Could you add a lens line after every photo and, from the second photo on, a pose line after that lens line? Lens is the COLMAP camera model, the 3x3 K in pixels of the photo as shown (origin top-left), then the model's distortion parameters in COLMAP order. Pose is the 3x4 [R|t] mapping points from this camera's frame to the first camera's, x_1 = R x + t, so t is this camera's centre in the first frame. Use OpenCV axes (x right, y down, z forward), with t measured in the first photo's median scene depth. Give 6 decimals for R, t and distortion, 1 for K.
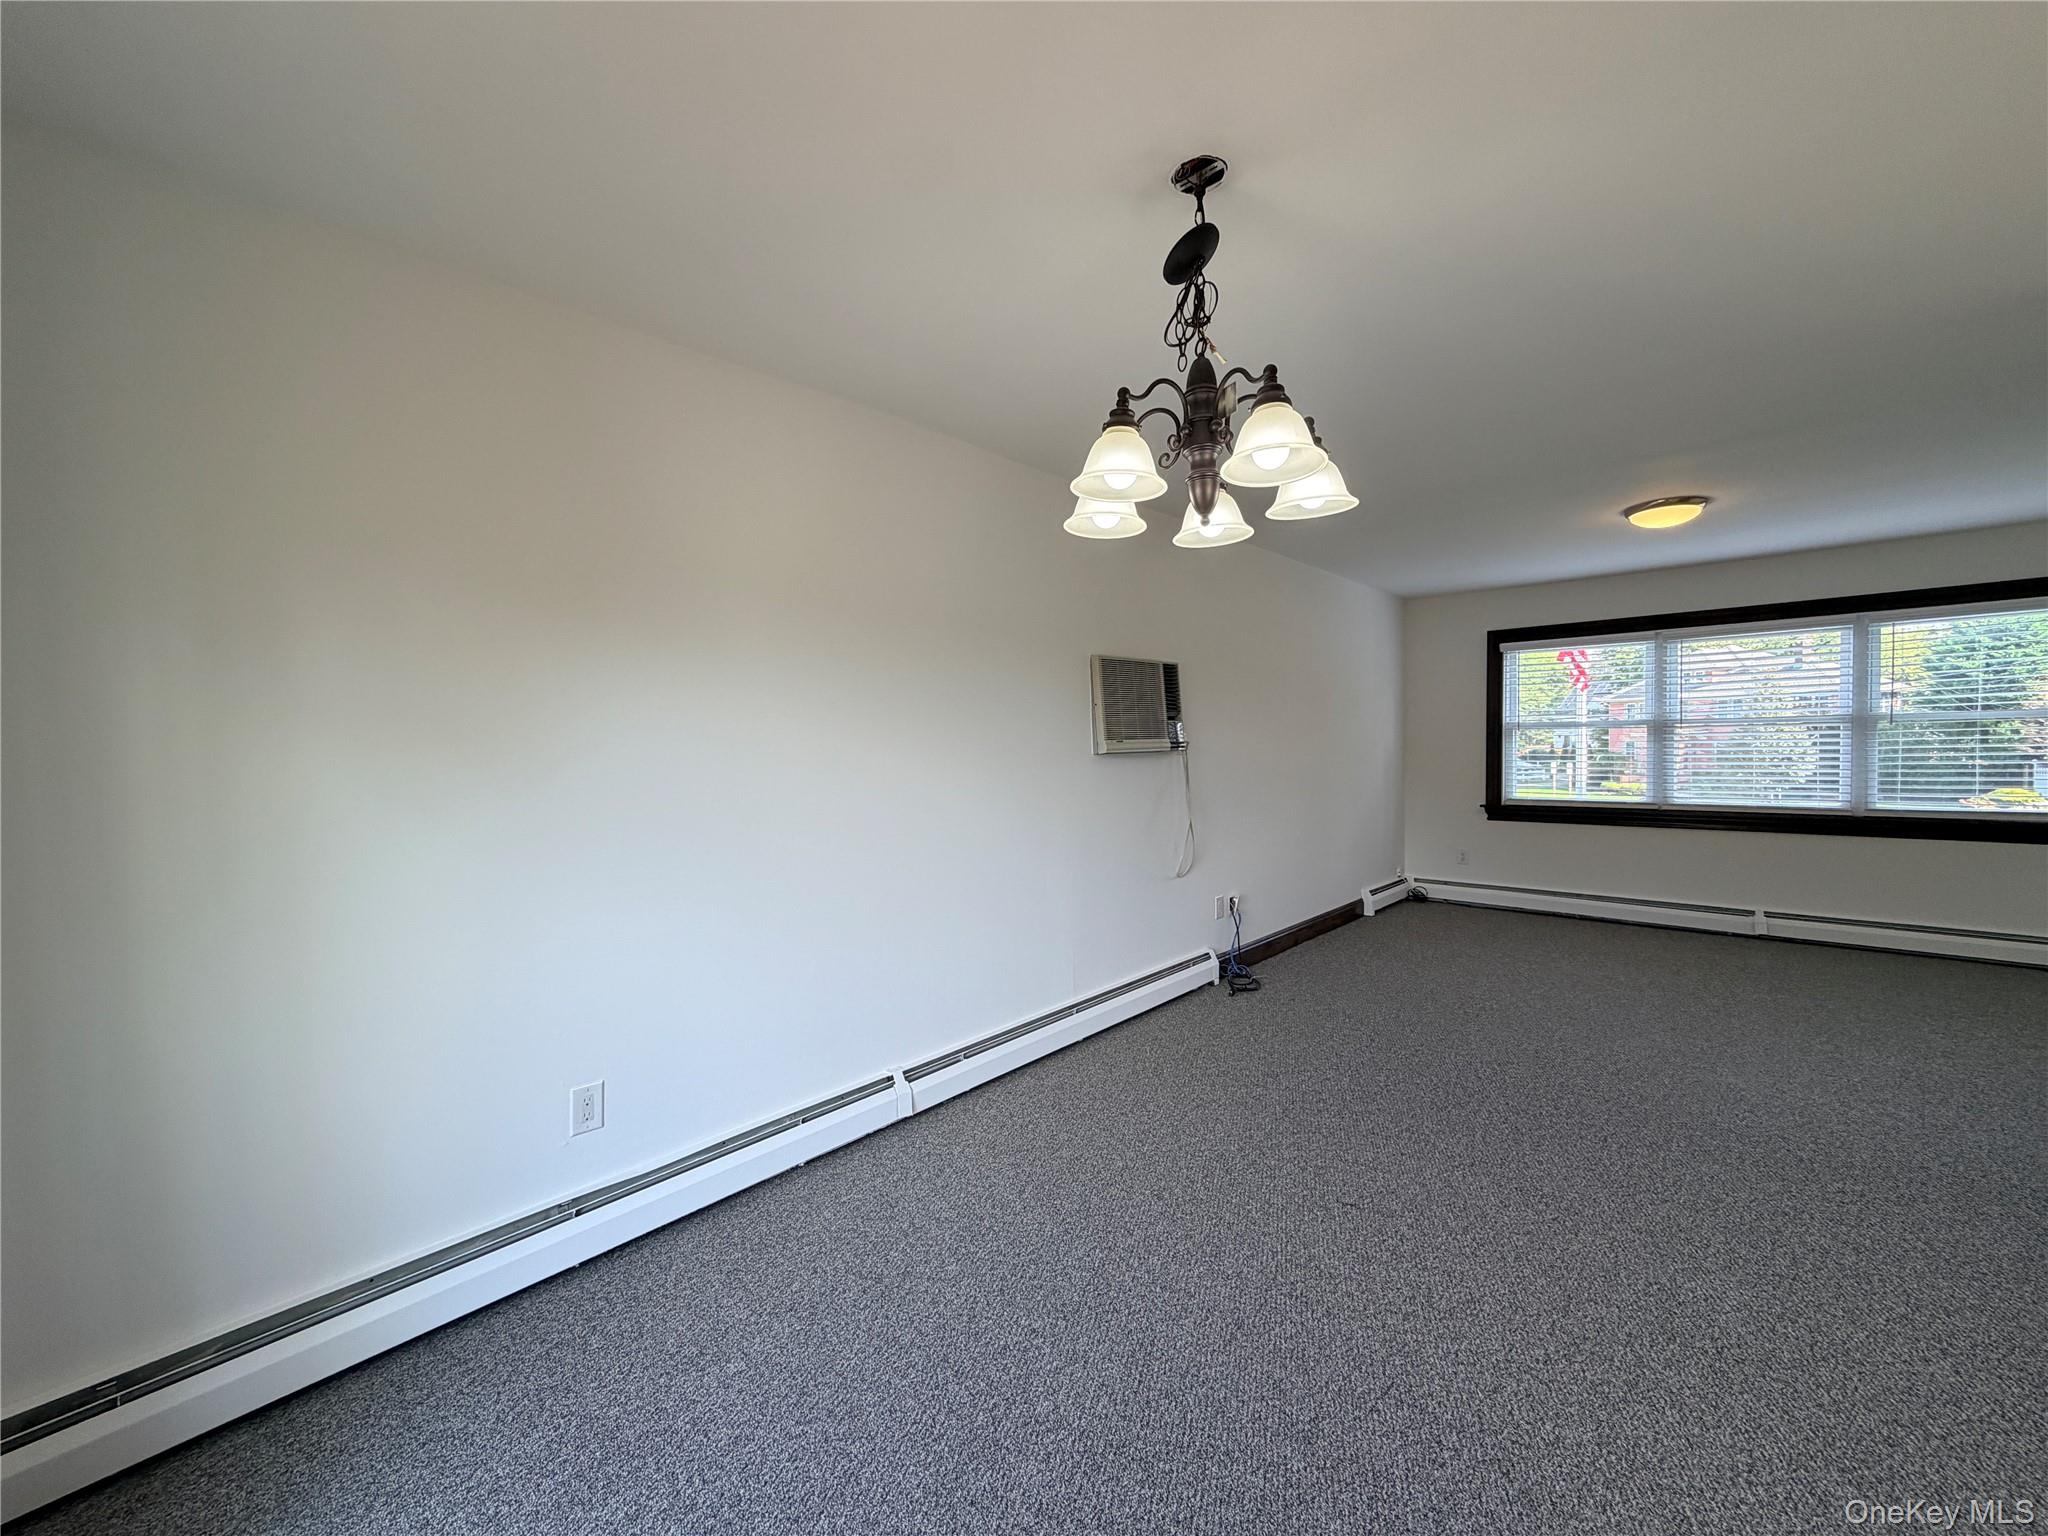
lens RADIAL K [[817.8, 0, 1018.6], [0, 817.8, 768.8], [0, 0, 1]] dist [-0.000480, 0.000108]
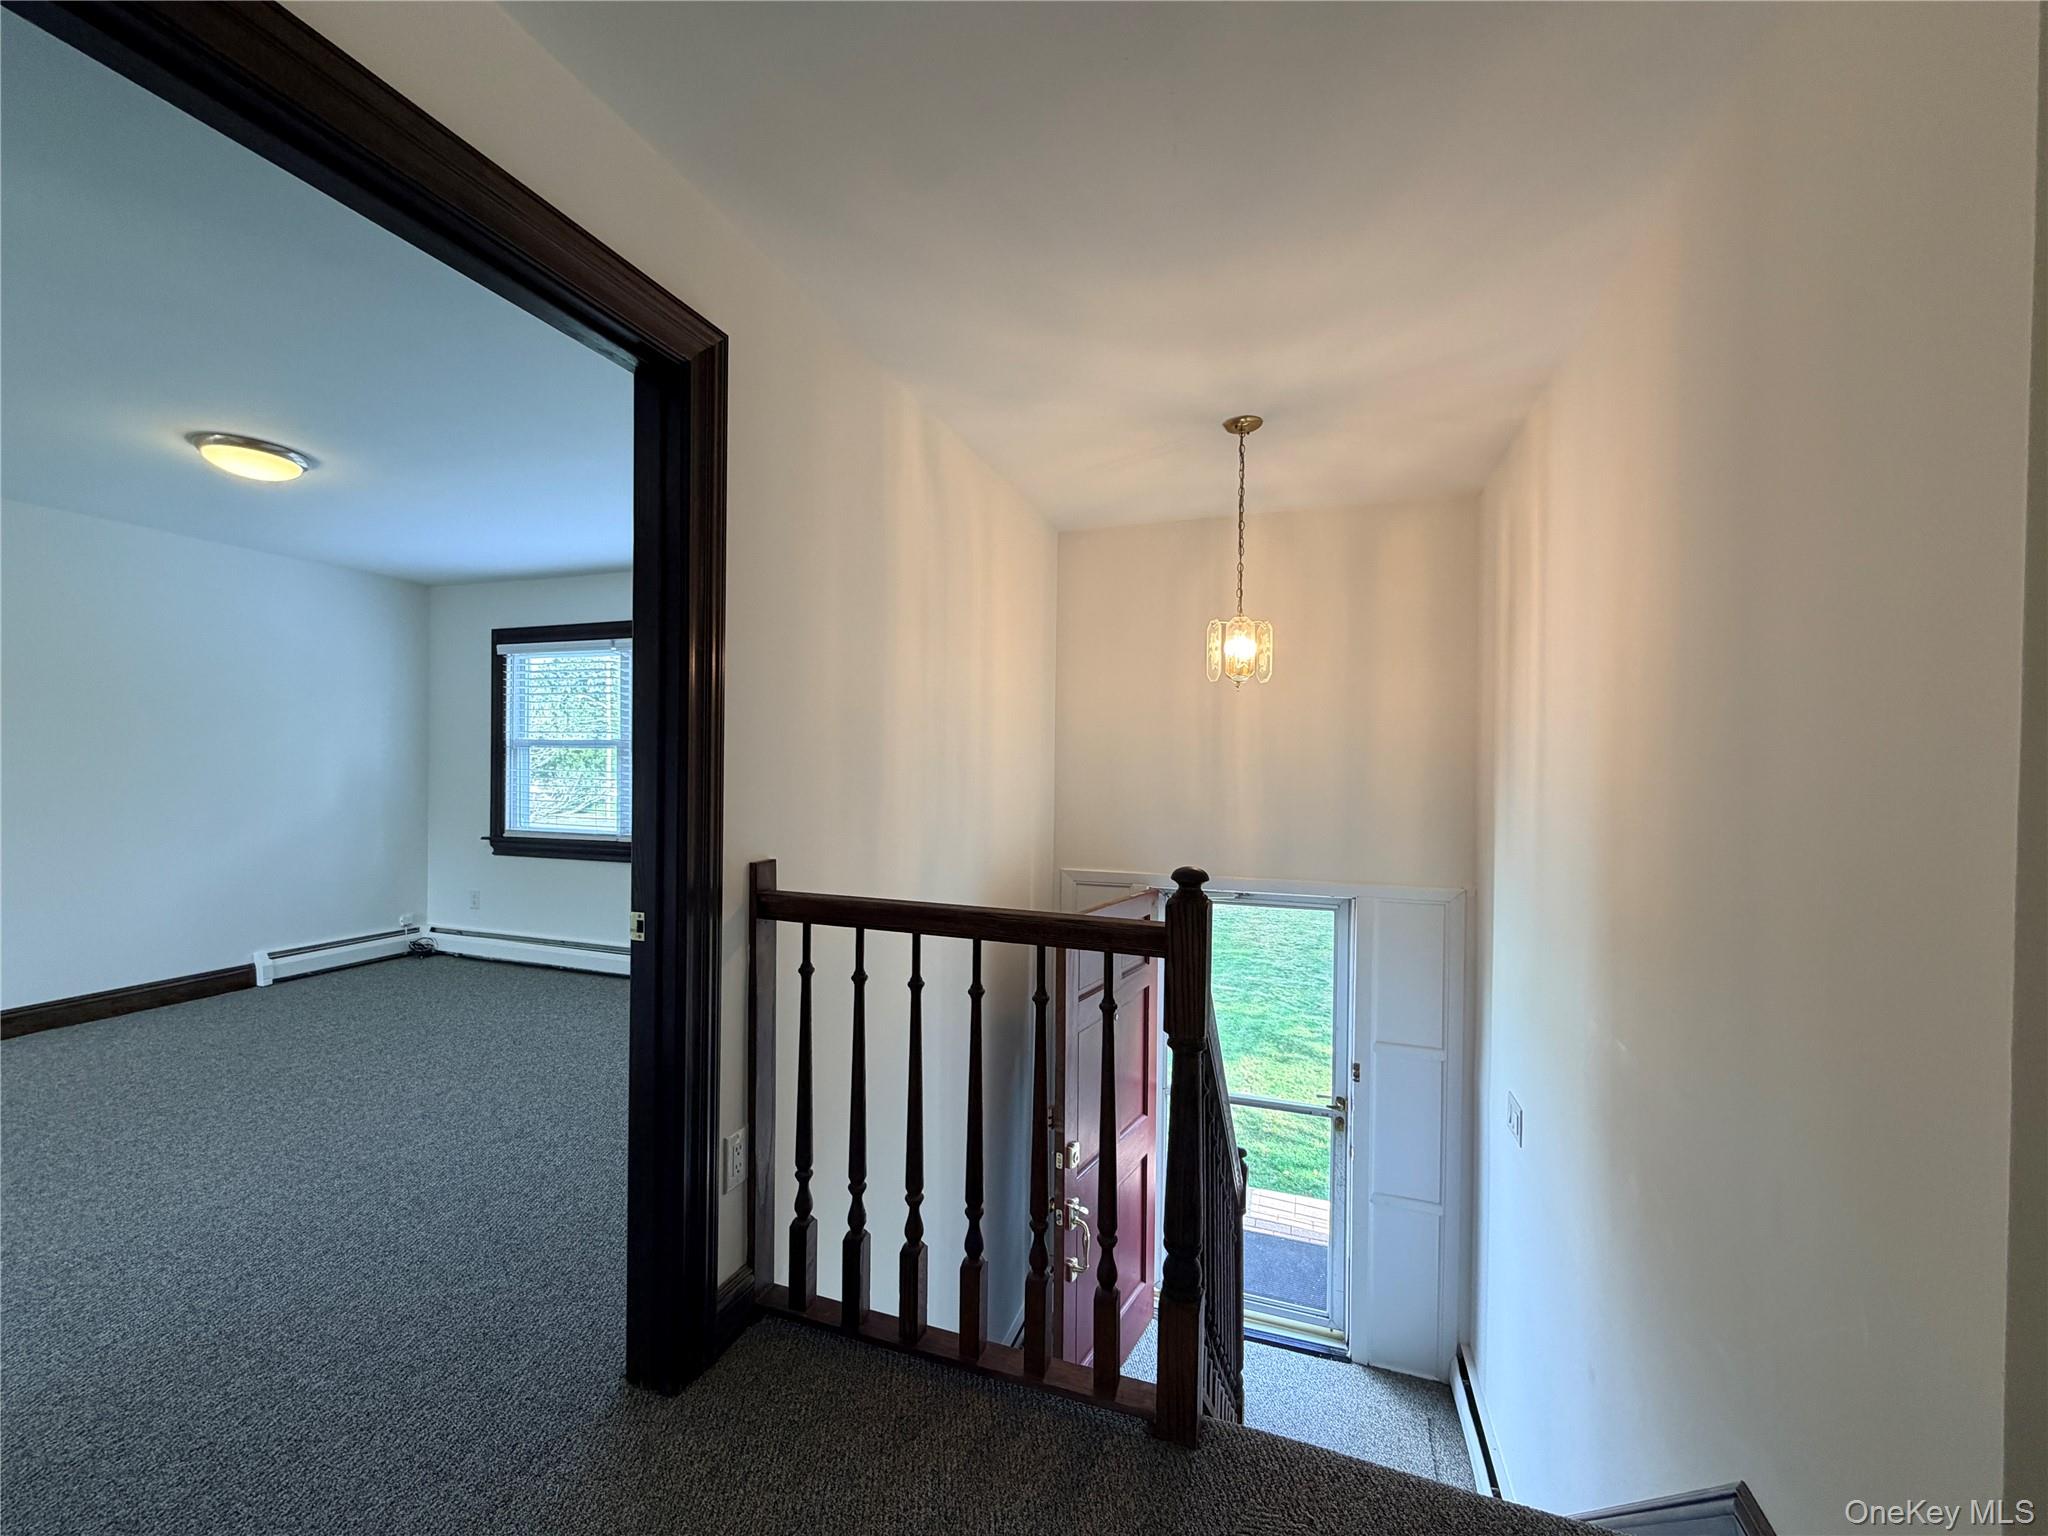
lens RADIAL K [[817.8, 0, 1018.6], [0, 817.8, 768.8], [0, 0, 1]] dist [-0.000480, 0.000108]
pose [[0.920182, 0.026030, 0.390625, 0.745252], [-0.019528, 0.999597, -0.020609, -0.018994], [-0.391004, 0.011336, 0.920319, 0.025389]]
